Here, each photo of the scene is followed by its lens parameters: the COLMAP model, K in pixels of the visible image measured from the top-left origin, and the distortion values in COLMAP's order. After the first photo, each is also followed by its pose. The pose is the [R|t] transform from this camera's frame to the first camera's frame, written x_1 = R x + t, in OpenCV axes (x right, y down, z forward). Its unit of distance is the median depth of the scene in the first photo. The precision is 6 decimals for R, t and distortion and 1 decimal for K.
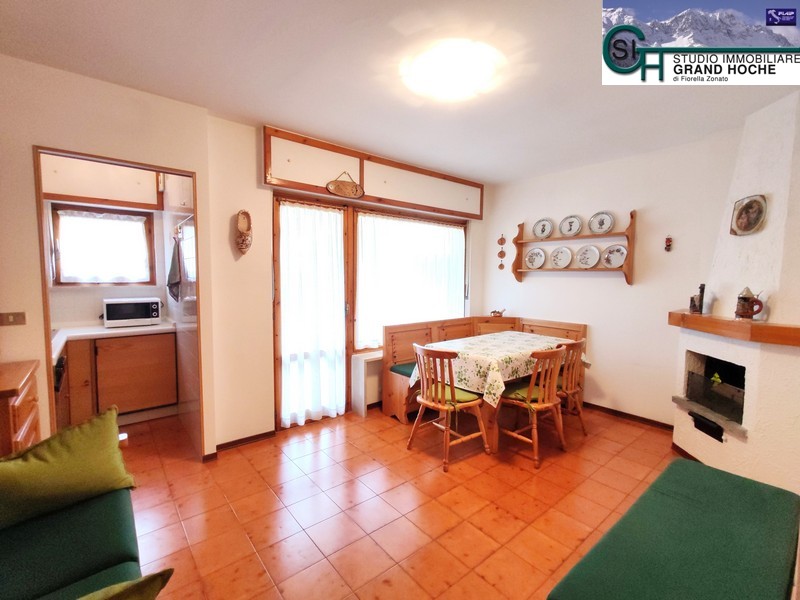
lens RADIAL K [[358.3, 0, 398.7], [0, 358.3, 301.1], [0, 0, 1]] dist [0.003642, 0.000432]
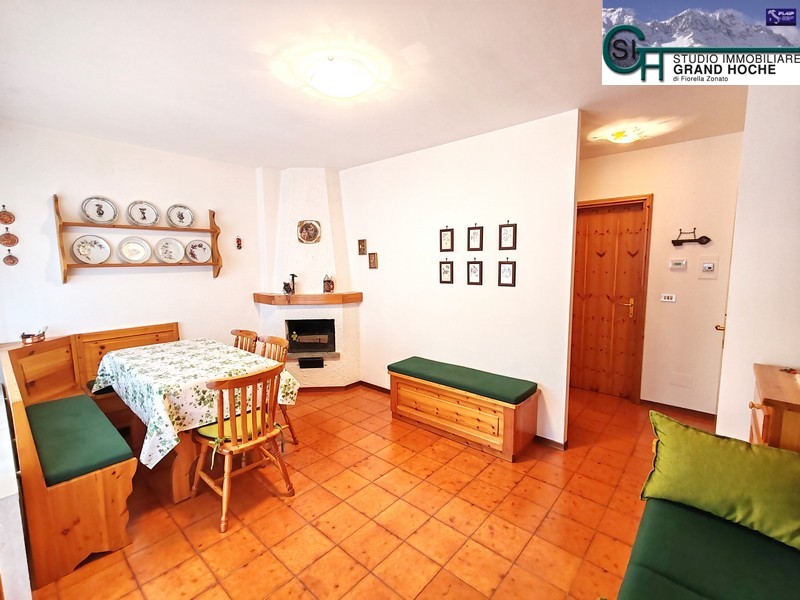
lens RADIAL K [[358.3, 0, 401.7], [0, 358.3, 300.0], [0, 0, 1]] dist [0.003642, 0.000432]
pose [[-0.155762, -0.116505, 0.980900, -0.576014], [0.078458, 0.988424, 0.129857, -0.080760], [-0.984674, 0.097186, -0.144818, 0.638530]]
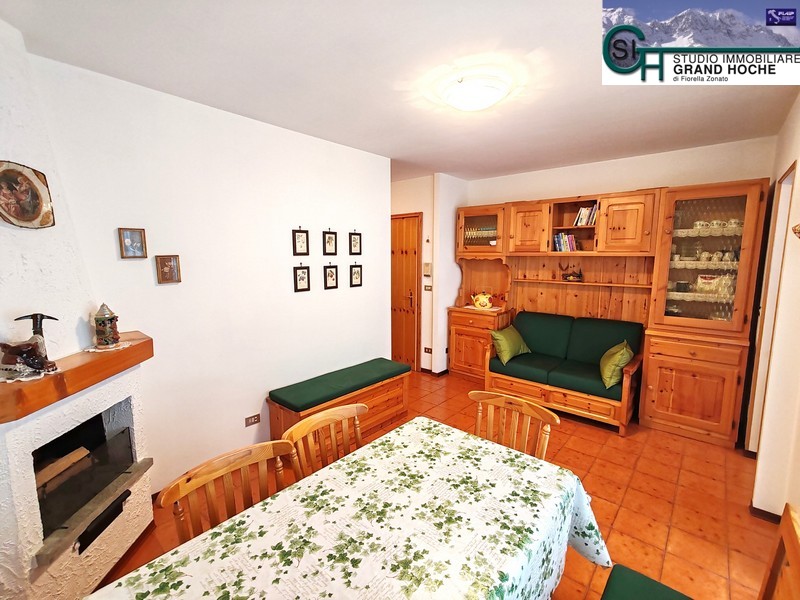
lens RADIAL K [[358.3, 0, 399.7], [0, 358.3, 300.8], [0, 0, 1]] dist [0.003642, 0.000432]
pose [[-0.986832, 0.022119, -0.160229, 0.335323], [-0.009767, 0.980649, 0.195530, -0.142478], [0.161453, 0.194520, -0.967520, 1.295324]]
